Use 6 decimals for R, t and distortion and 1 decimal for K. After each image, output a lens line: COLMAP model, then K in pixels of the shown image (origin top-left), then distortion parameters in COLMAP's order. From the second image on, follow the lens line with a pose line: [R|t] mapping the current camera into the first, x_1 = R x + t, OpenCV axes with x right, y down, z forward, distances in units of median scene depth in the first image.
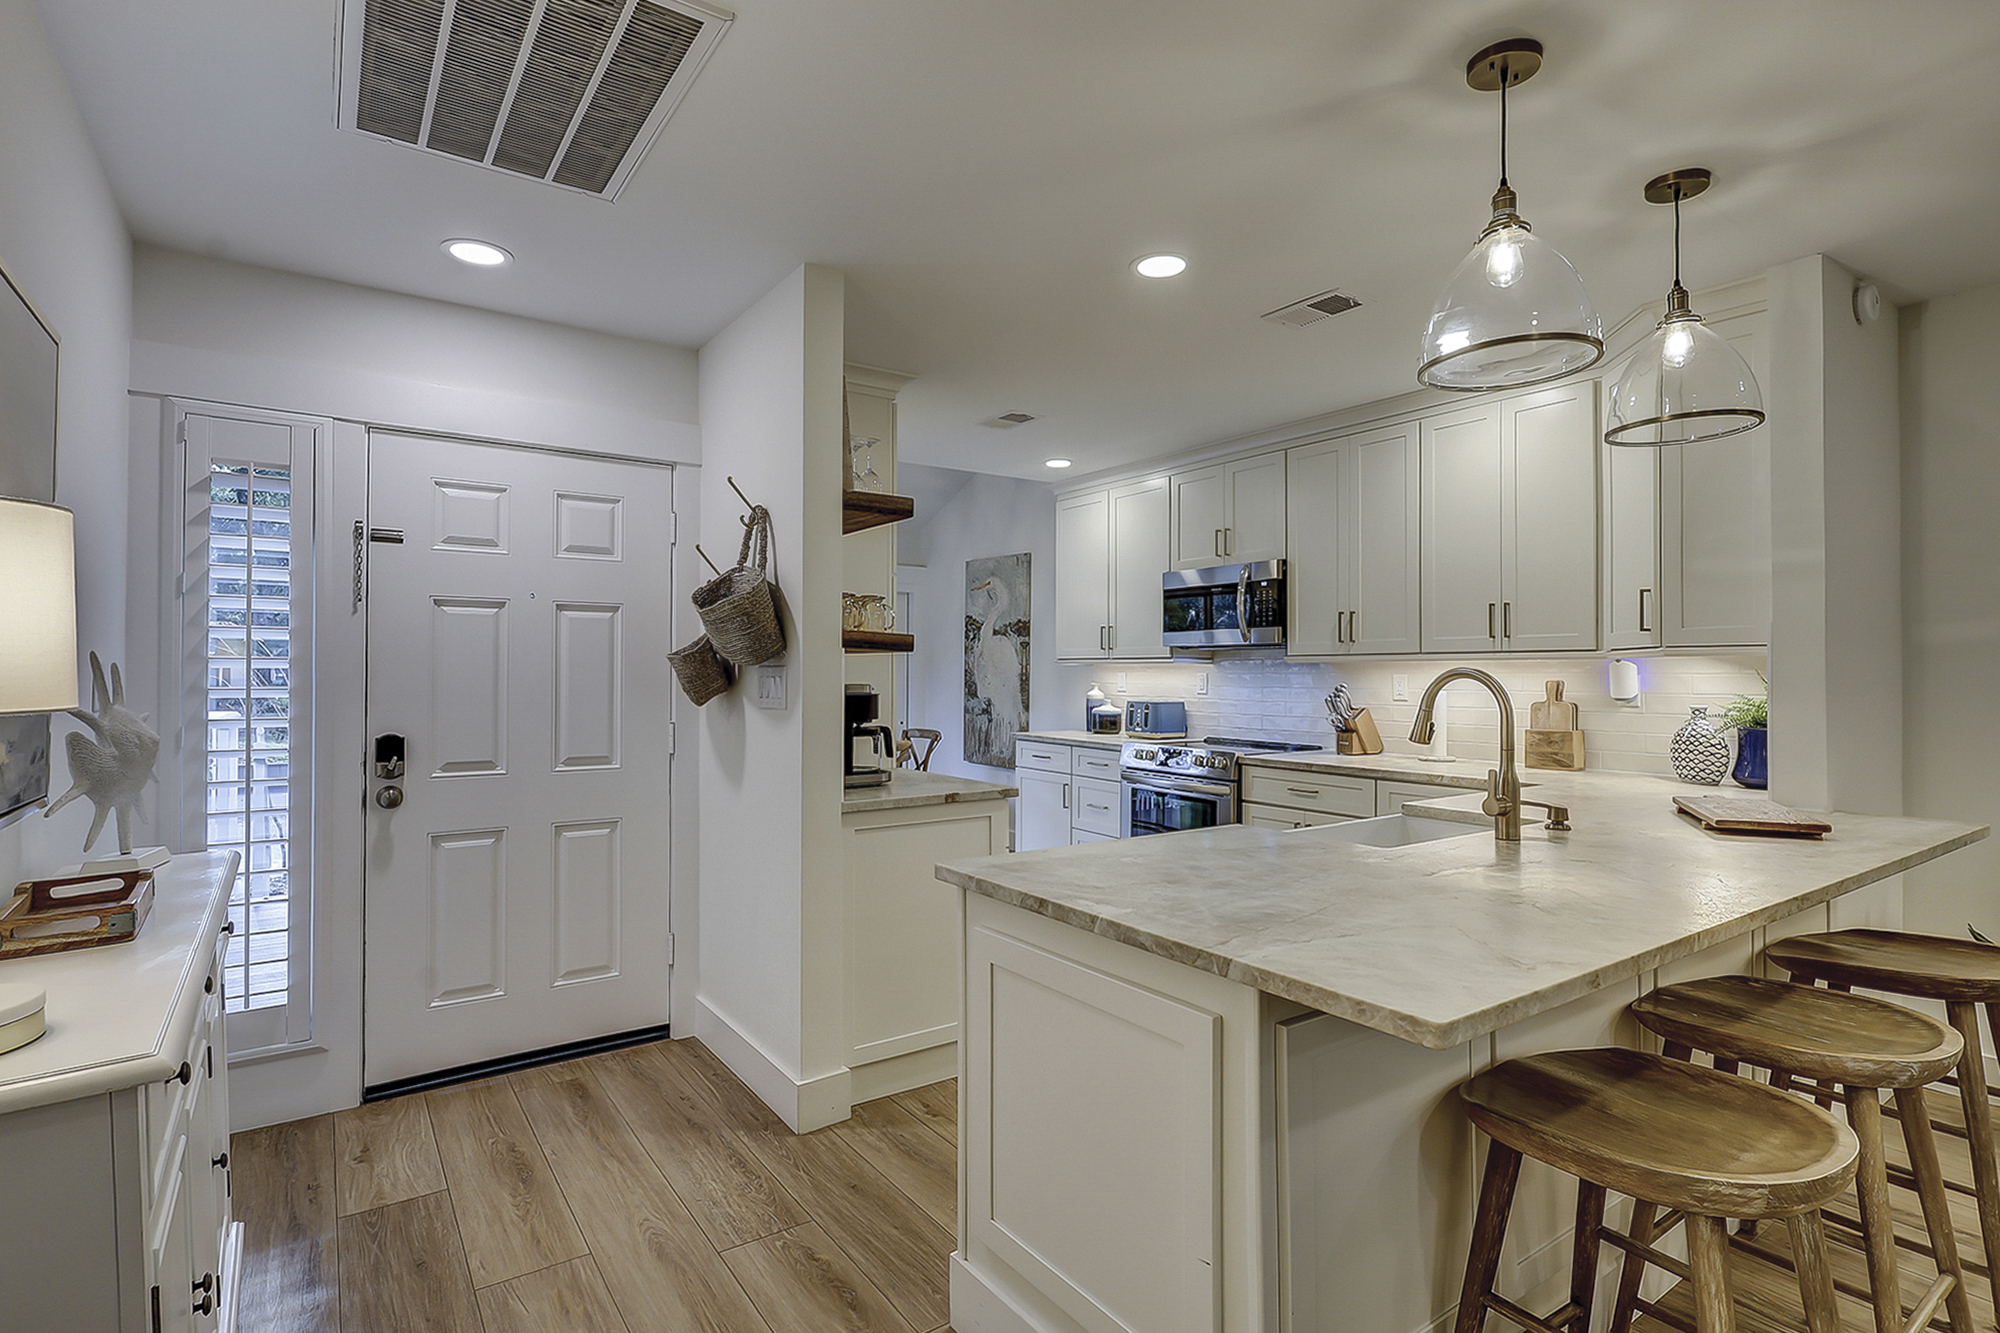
lens RADIAL K [[970.6, 0, 992.1], [0, 970.6, 657.6], [0, 0, 1]] dist [-0.002328, -0.000568]
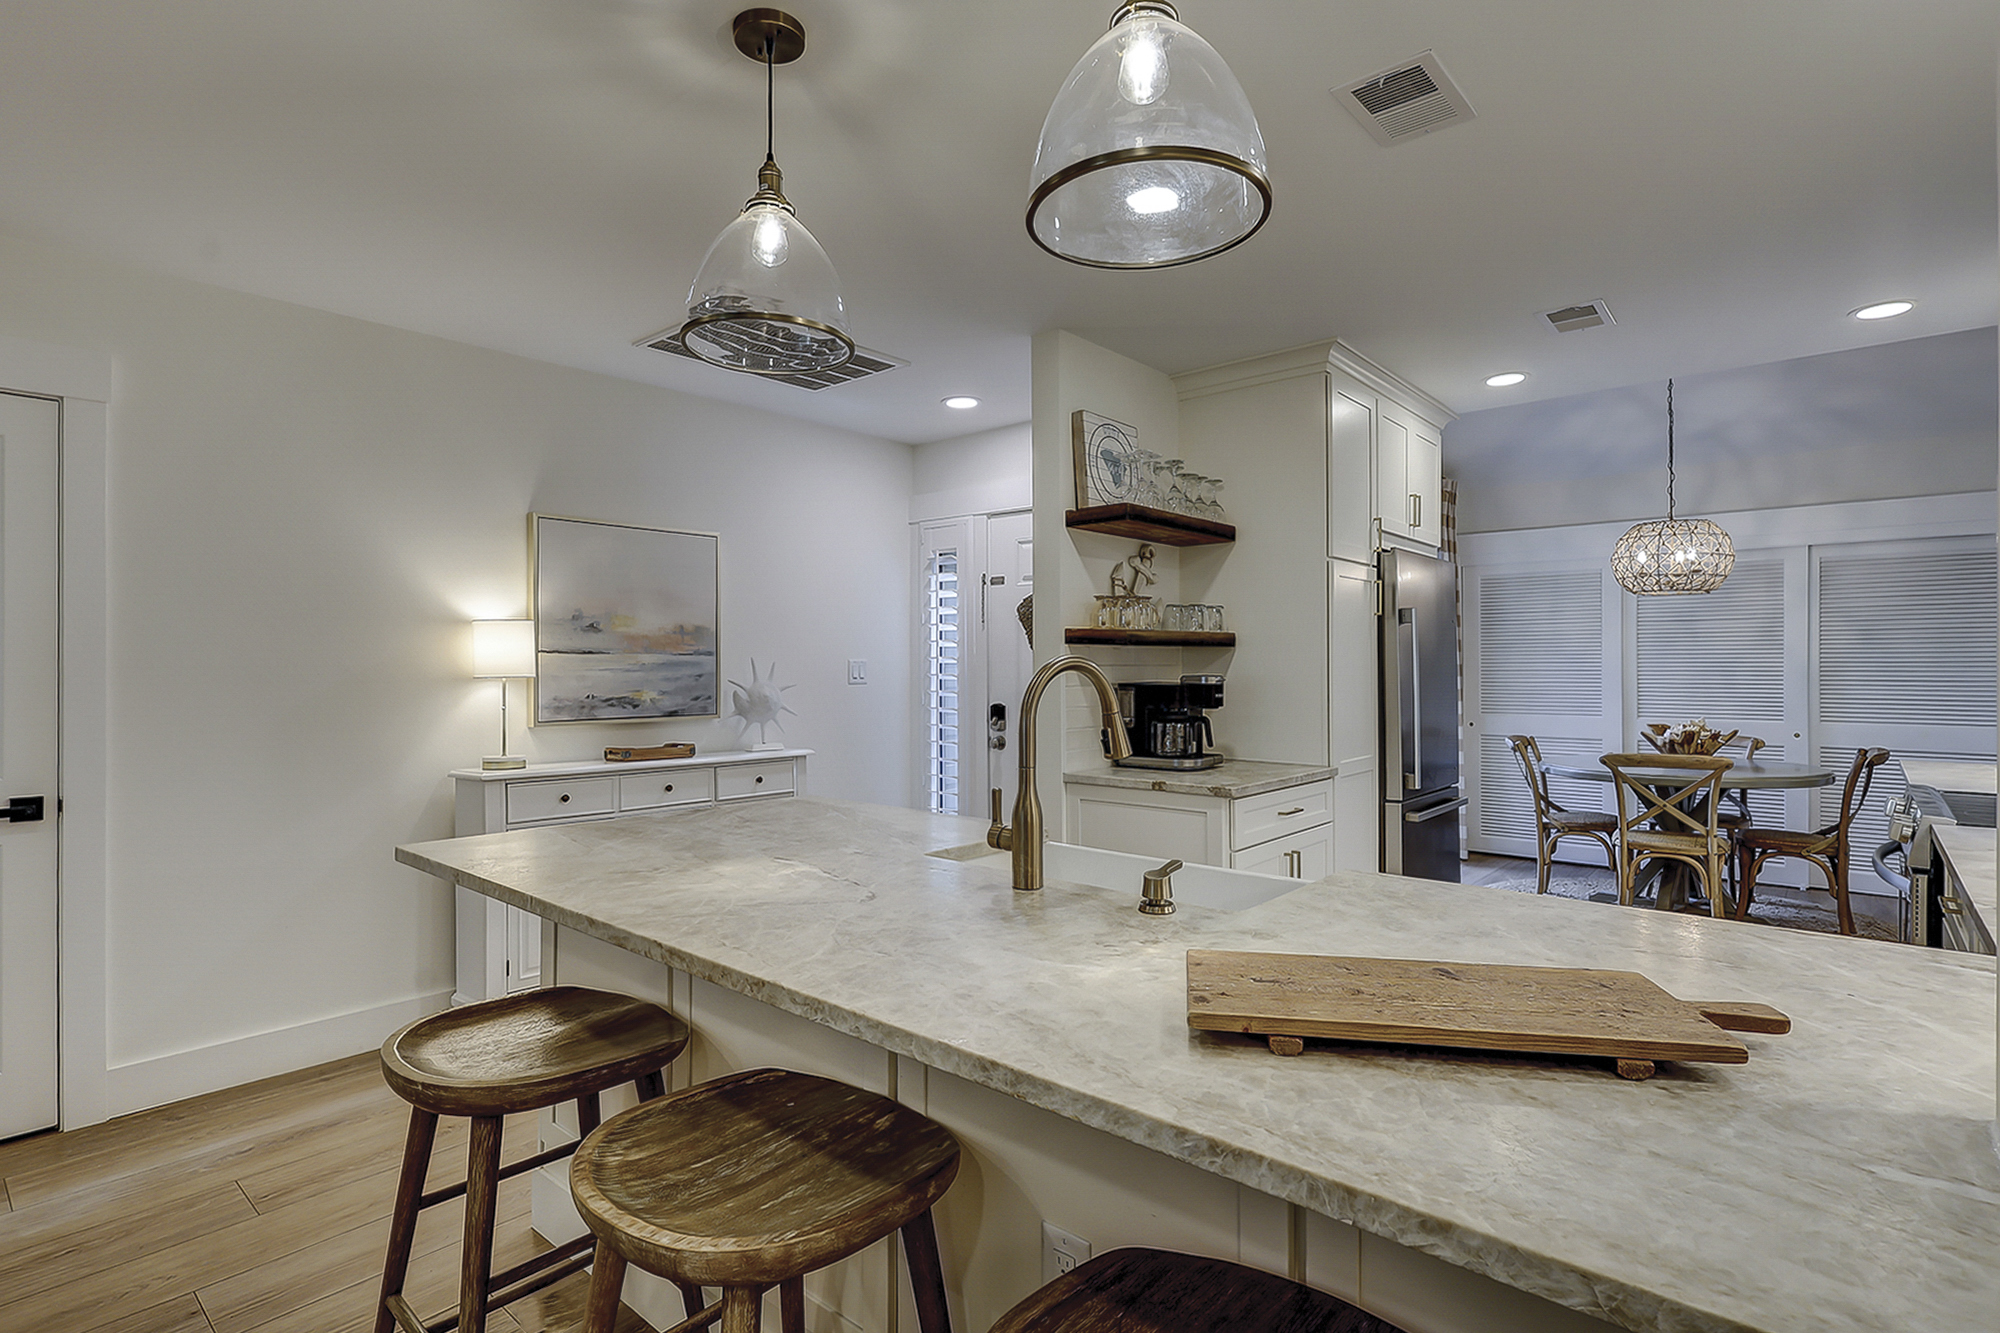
lens RADIAL K [[970.6, 0, 992.1], [0, 970.6, 657.6], [0, 0, 1]] dist [-0.002328, -0.000568]
pose [[0.243610, -0.009331, -0.969828, 0.596482], [0.017554, 0.999832, -0.005210, 0.007150], [0.969714, -0.015755, 0.243733, 0.378283]]
